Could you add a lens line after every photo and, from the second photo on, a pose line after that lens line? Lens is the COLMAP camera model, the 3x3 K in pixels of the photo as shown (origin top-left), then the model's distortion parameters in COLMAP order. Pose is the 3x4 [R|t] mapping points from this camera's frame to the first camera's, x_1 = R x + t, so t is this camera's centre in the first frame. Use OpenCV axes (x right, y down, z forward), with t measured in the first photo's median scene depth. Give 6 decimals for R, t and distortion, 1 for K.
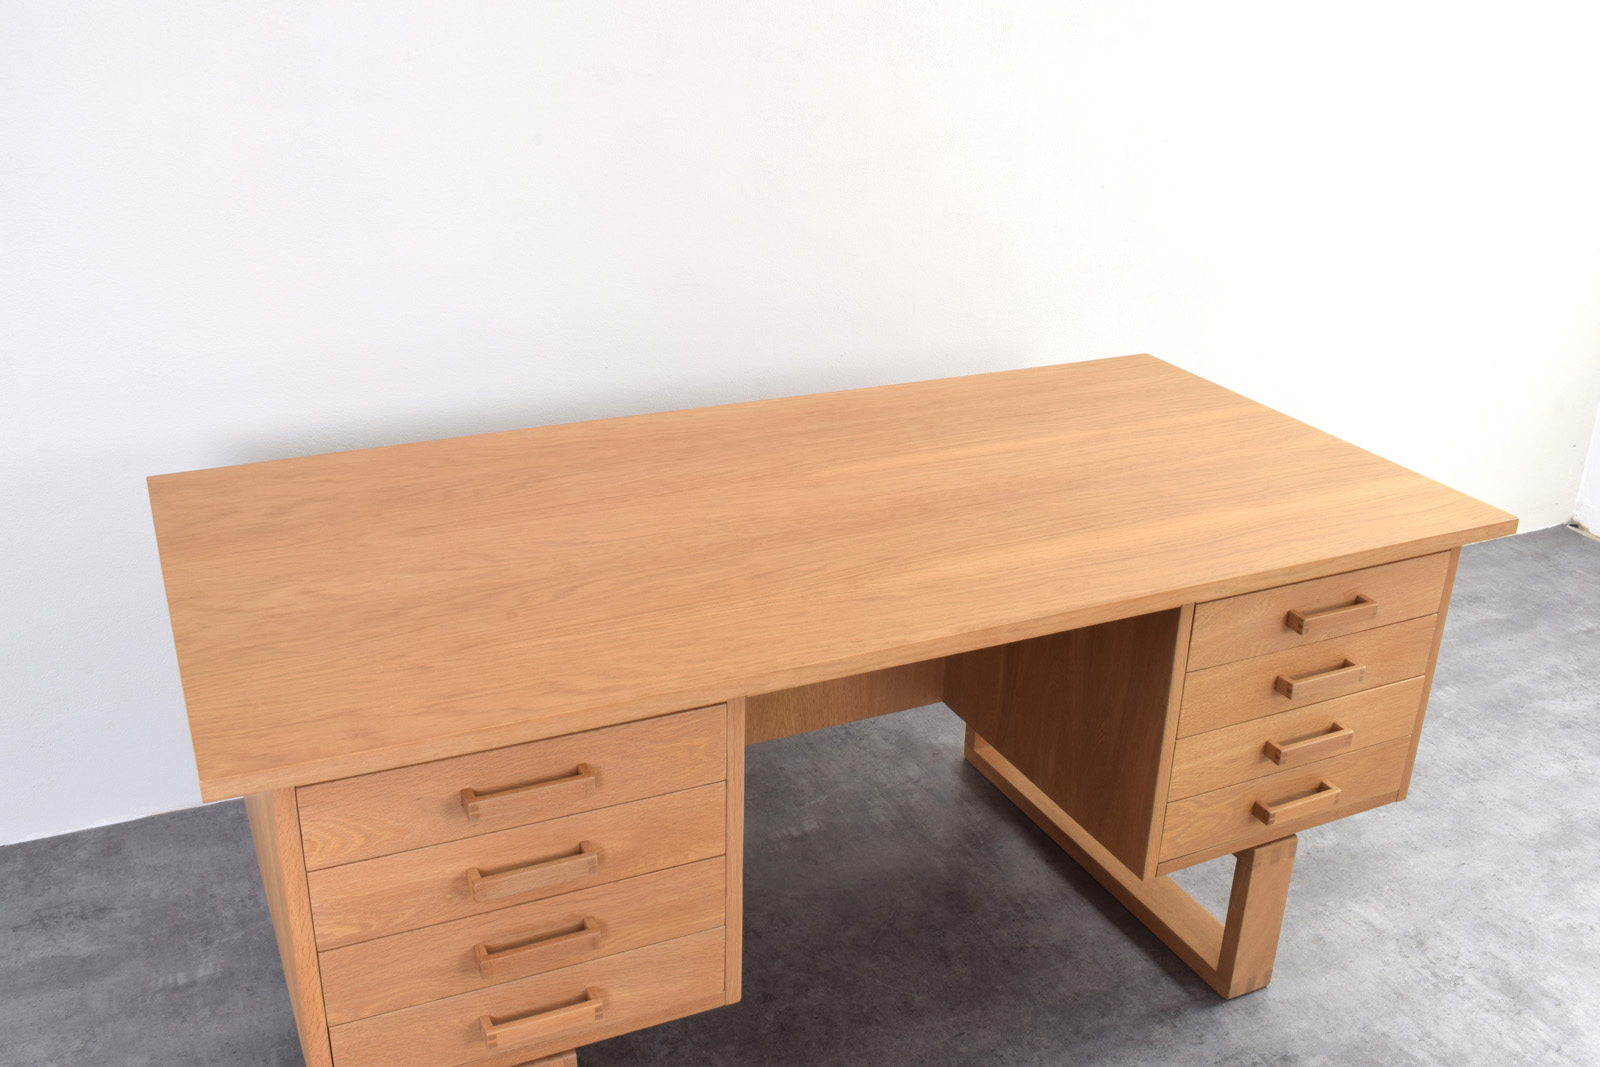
lens RADIAL K [[1497.8, 0, 797.3], [0, 1497.8, 520.3], [0, 0, 1]] dist [-0.090117, 0.027759]
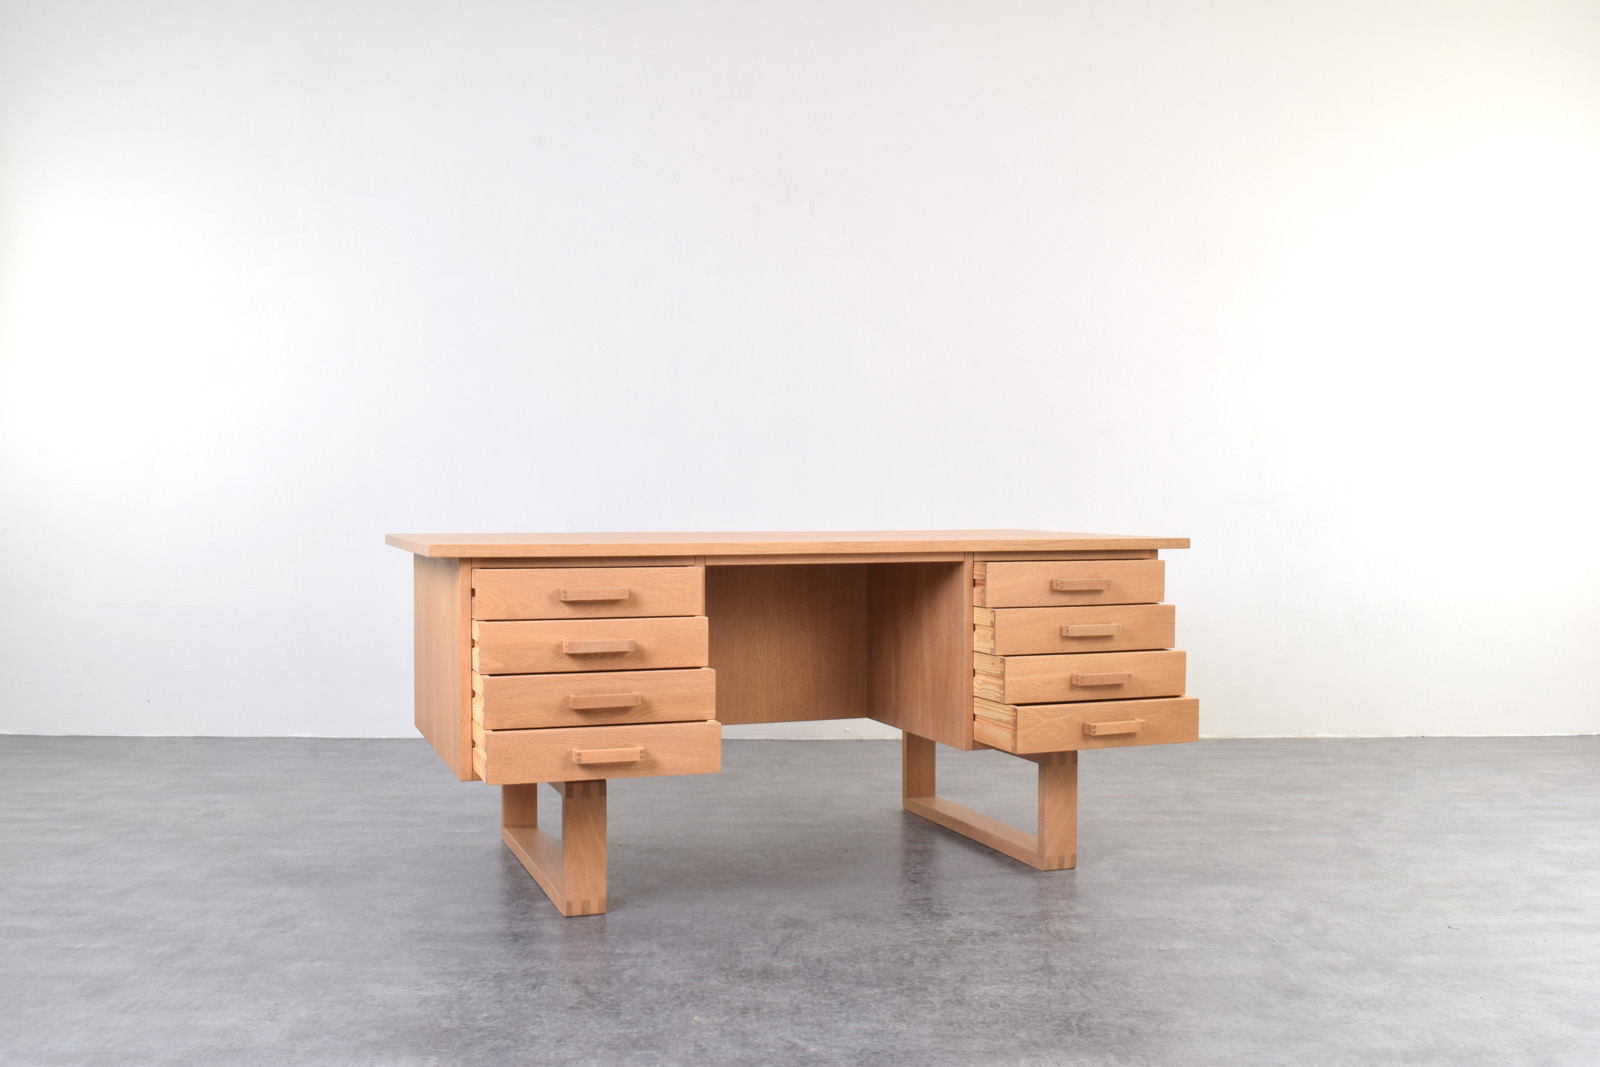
lens RADIAL K [[1492.7, 0, 800.0], [0, 1492.7, 533.5], [0, 0, 1]] dist [-0.102354, -0.001776]
pose [[0.996188, -0.024201, -0.083805, 0.202948], [-0.008654, 0.928583, -0.371024, 0.648754], [0.086799, 0.370335, 0.924834, -0.621644]]
